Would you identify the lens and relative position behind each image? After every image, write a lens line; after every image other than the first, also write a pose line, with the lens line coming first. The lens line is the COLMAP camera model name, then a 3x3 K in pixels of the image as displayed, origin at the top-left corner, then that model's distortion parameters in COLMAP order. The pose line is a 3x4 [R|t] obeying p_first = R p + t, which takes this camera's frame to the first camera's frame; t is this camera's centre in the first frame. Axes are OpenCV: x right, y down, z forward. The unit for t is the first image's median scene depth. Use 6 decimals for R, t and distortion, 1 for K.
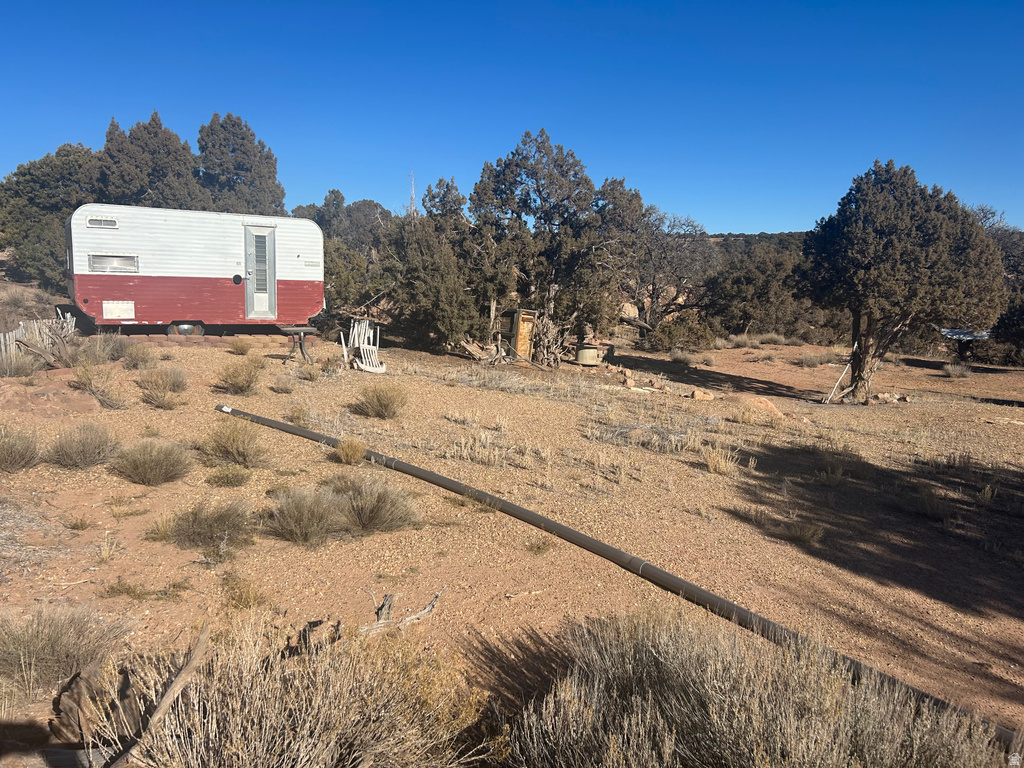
lens RADIAL K [[770.3, 0, 515.3], [0, 770.3, 387.1], [0, 0, 1]] dist [0.069080, -0.077424]
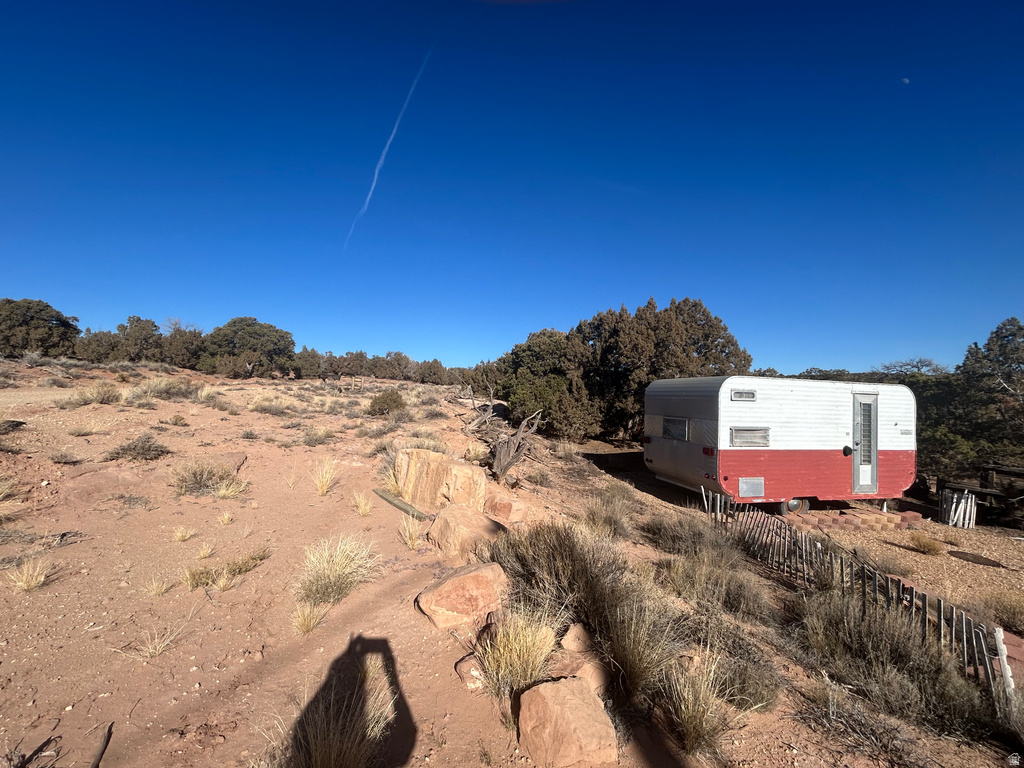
lens RADIAL K [[443.4, 0, 512.0], [0, 443.4, 384.0], [0, 0, 1]] dist [-0.000013, 0.000004]
pose [[0.952611, -0.007329, -0.304103, -0.471228], [-0.047990, 0.983569, -0.174037, -0.086938], [0.300382, 0.180383, 0.936607, 0.305866]]
